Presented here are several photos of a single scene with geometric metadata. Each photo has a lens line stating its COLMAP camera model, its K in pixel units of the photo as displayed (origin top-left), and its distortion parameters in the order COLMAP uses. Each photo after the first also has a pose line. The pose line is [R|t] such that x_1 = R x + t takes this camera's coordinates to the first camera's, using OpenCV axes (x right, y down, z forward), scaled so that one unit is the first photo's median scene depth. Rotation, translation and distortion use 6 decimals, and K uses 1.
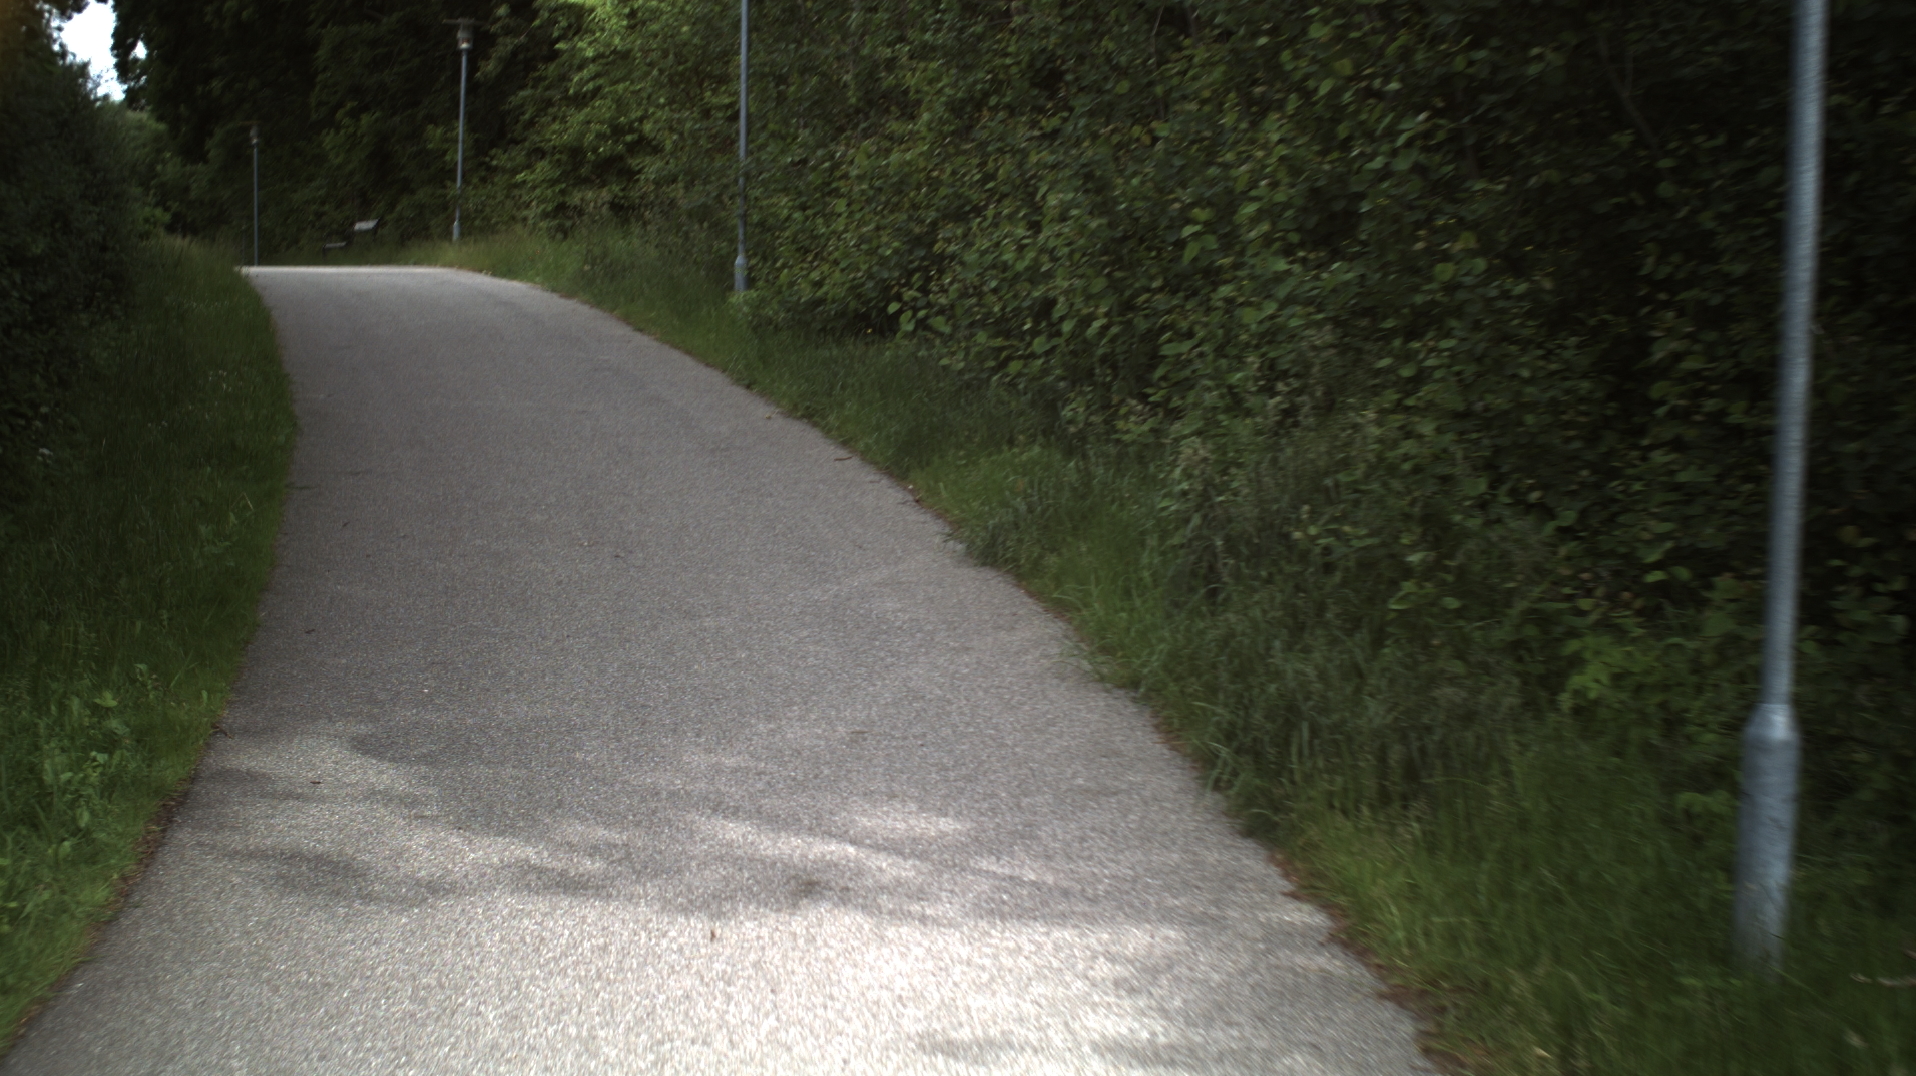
lens RADIAL K [[3390.0, 0, 958.0], [0, 3390.0, 538.0], [0, 0, 1]] dist [-0.267116, 0.255628]
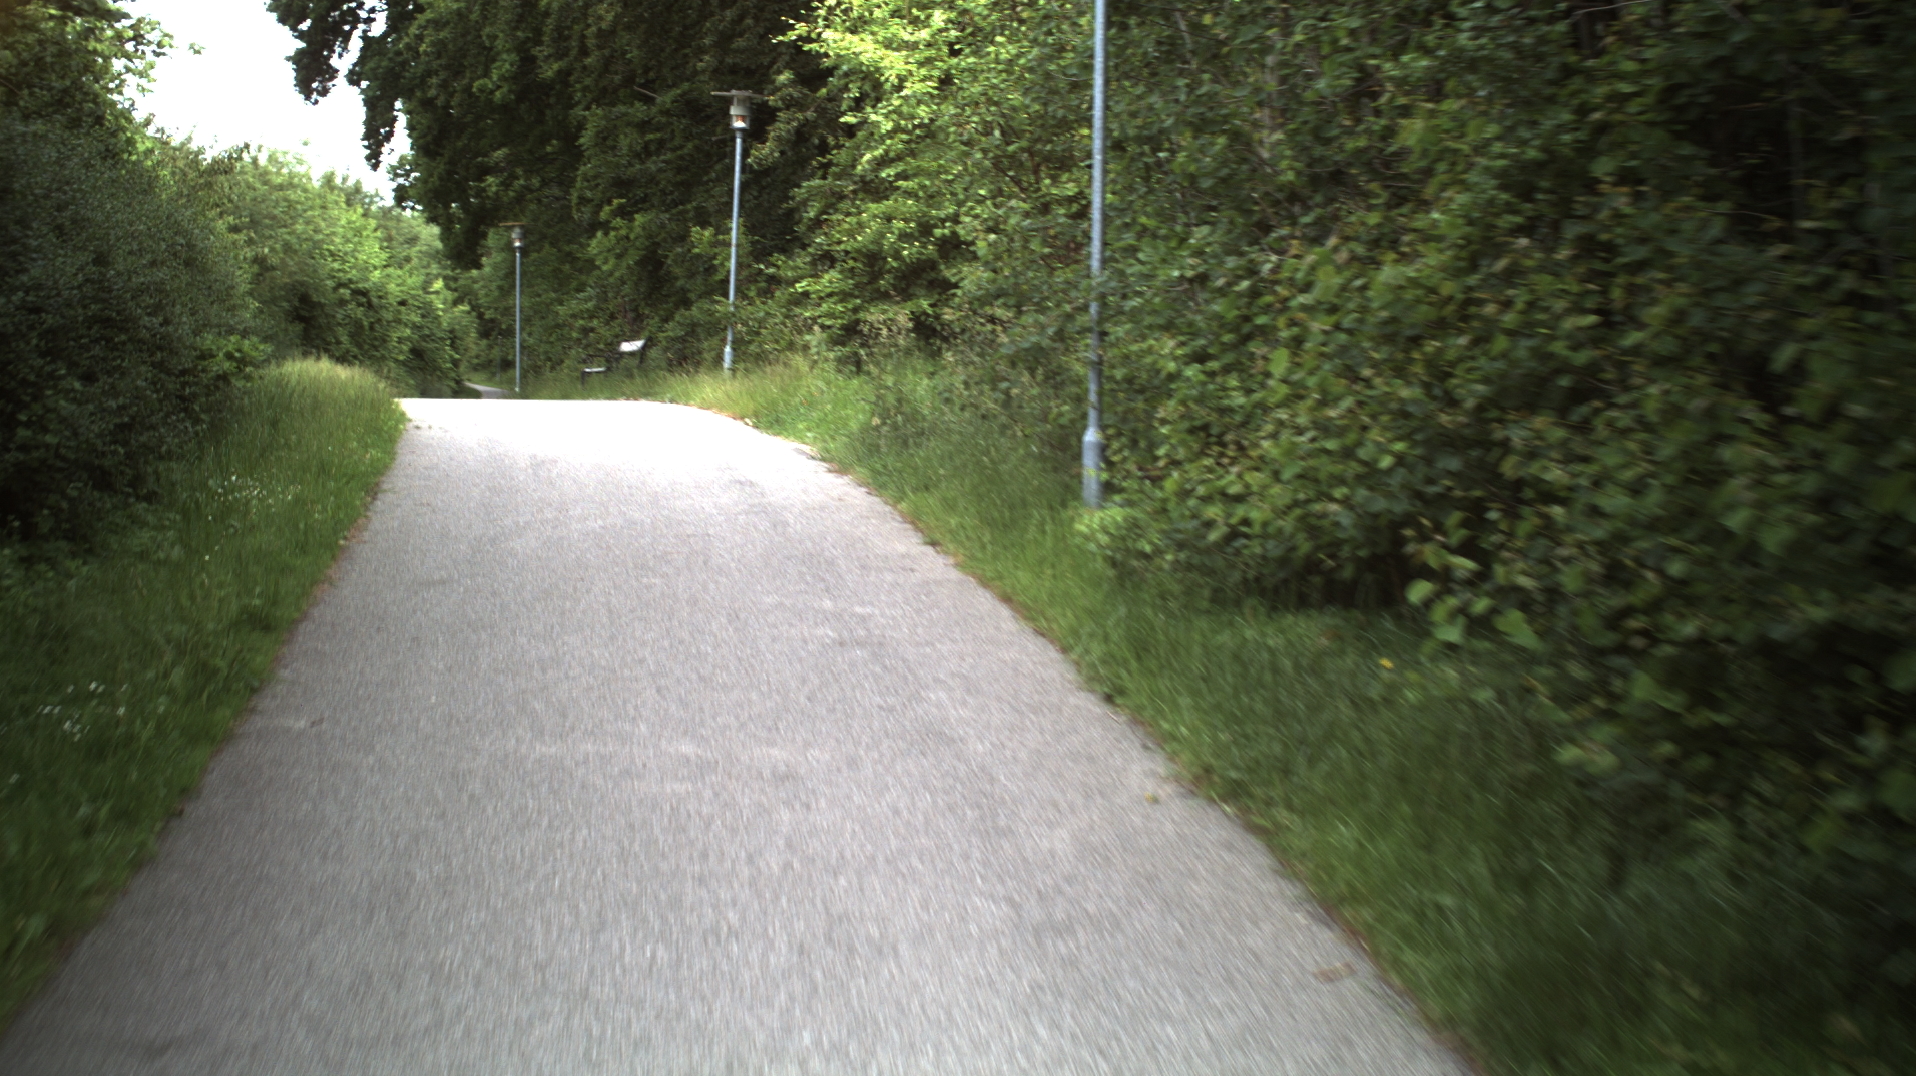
lens RADIAL K [[3390.0, 0, 958.0], [0, 3390.0, 538.0], [0, 0, 1]] dist [-0.267116, 0.255628]
pose [[0.994867, 0.004655, -0.101081, -0.019151], [-0.007758, 0.999510, -0.030323, -0.032612], [0.100890, 0.030952, 0.994416, 0.278531]]
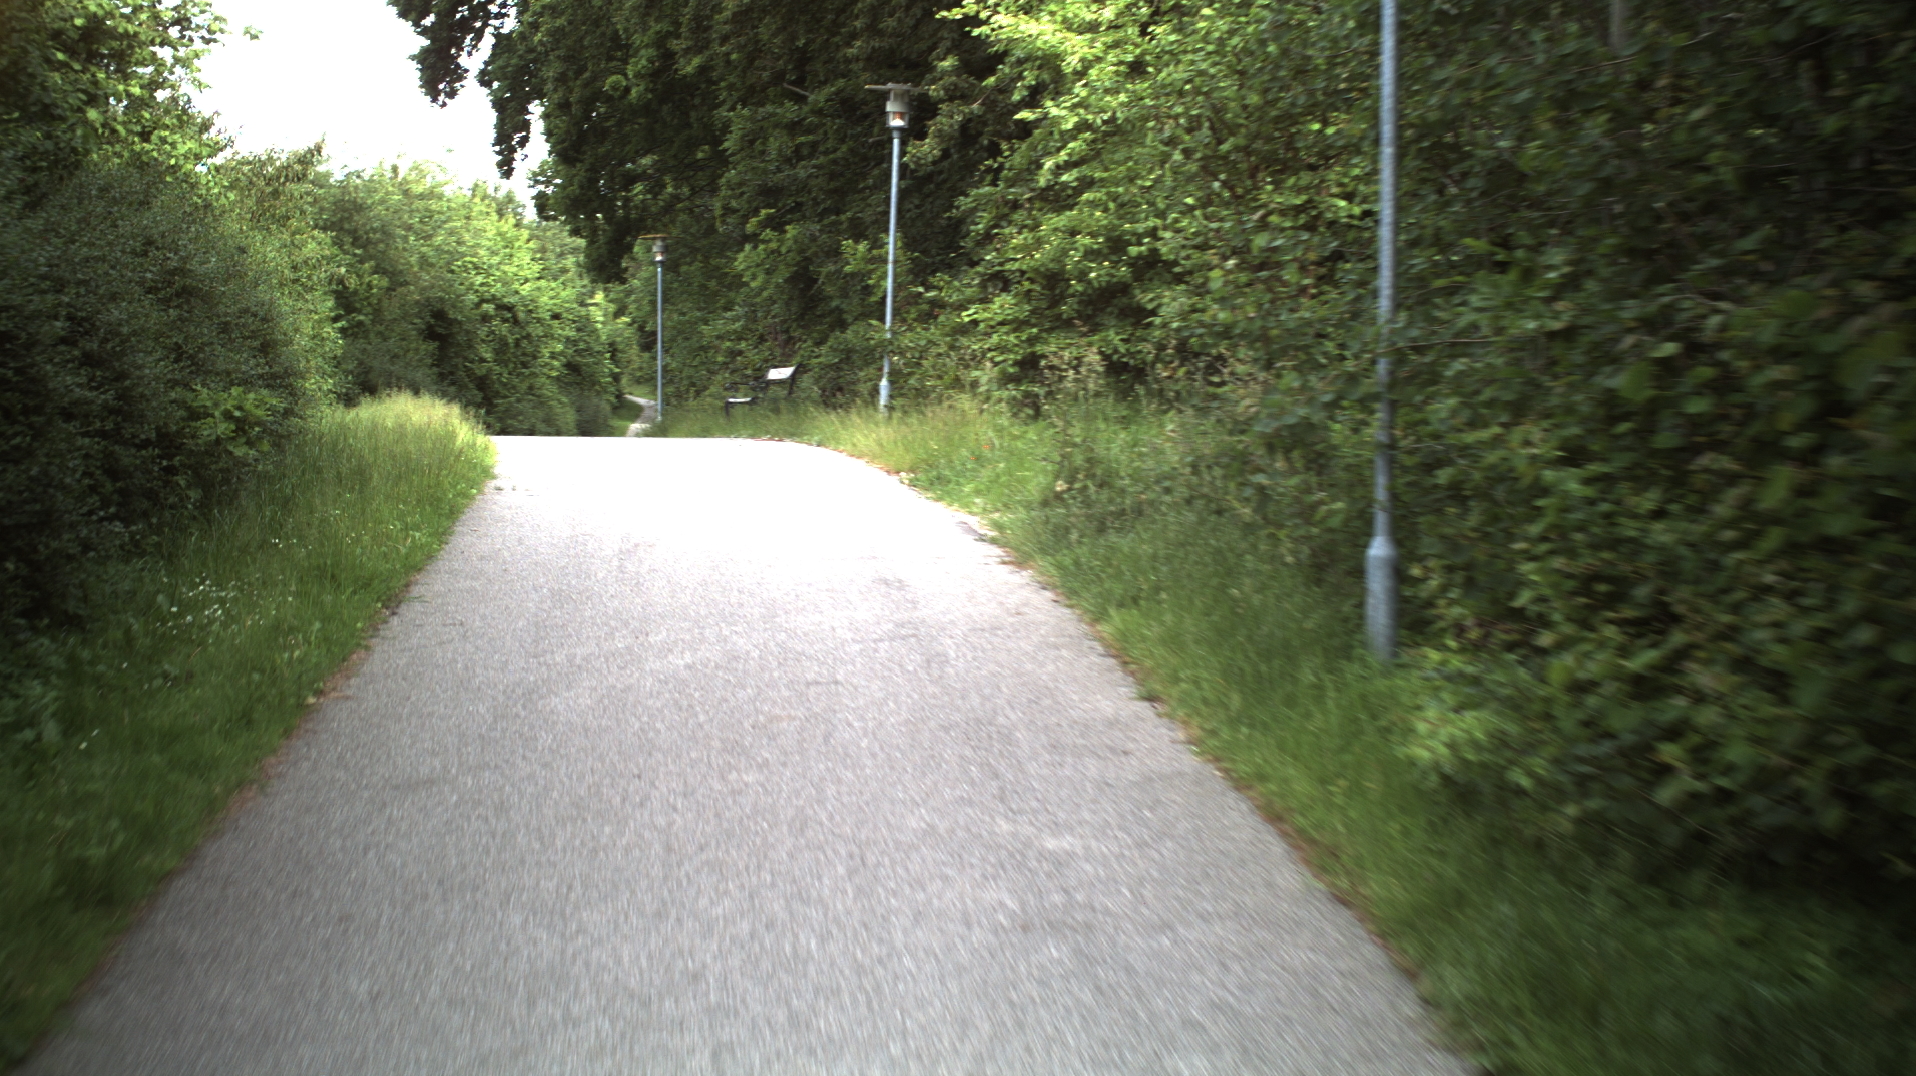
lens RADIAL K [[3390.0, 0, 958.0], [0, 3390.0, 538.0], [0, 0, 1]] dist [-0.267116, 0.255628]
pose [[0.988528, 0.004870, -0.150959, -0.039019], [-0.009863, 0.999428, -0.032348, -0.051091], [0.150715, 0.033466, 0.988011, 0.415945]]
